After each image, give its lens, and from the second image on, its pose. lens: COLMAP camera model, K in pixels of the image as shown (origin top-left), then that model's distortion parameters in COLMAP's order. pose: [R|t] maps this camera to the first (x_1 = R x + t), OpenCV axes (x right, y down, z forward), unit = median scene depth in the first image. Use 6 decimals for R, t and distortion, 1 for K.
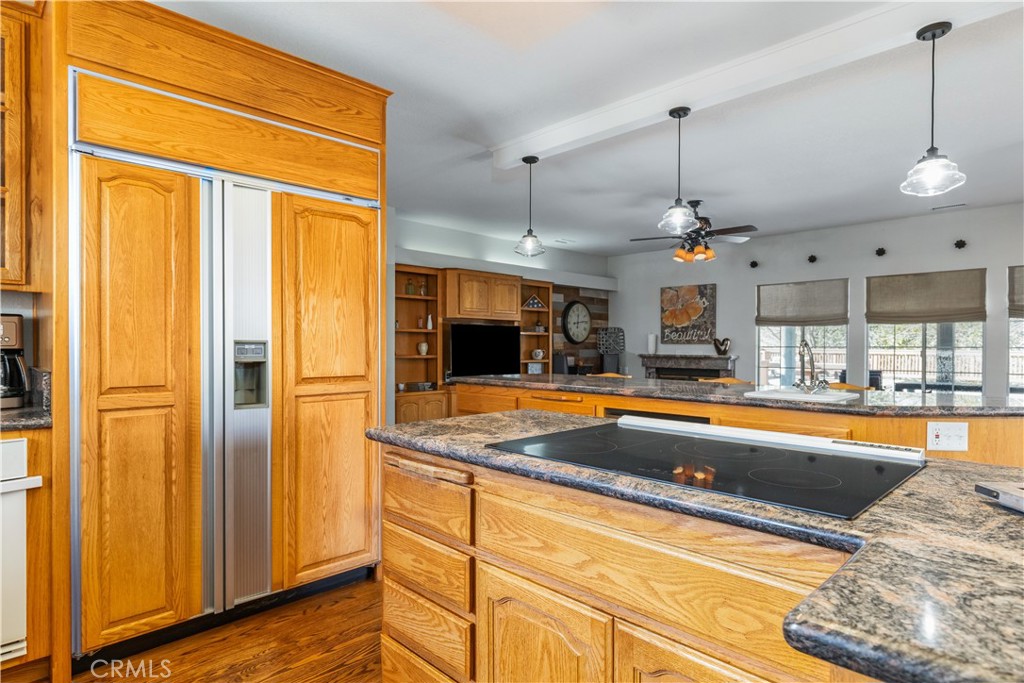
lens RADIAL K [[577.5, 0, 481.8], [0, 577.5, 341.5], [0, 0, 1]] dist [0.004057, -0.000595]
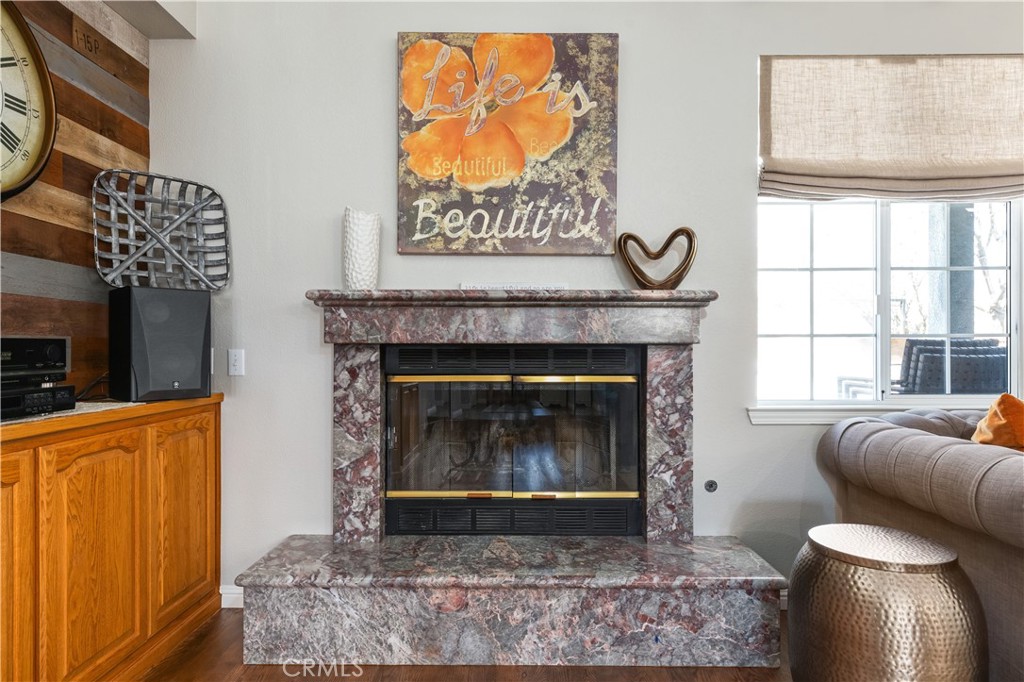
lens RADIAL K [[577.5, 0, 521.2], [0, 577.5, 347.9], [0, 0, 1]] dist [0.004057, -0.000595]
pose [[0.661733, -0.003250, 0.749732, 0.167796], [-0.004738, 0.999953, 0.008517, 0.047080], [-0.749725, -0.009189, 0.661686, 0.858728]]
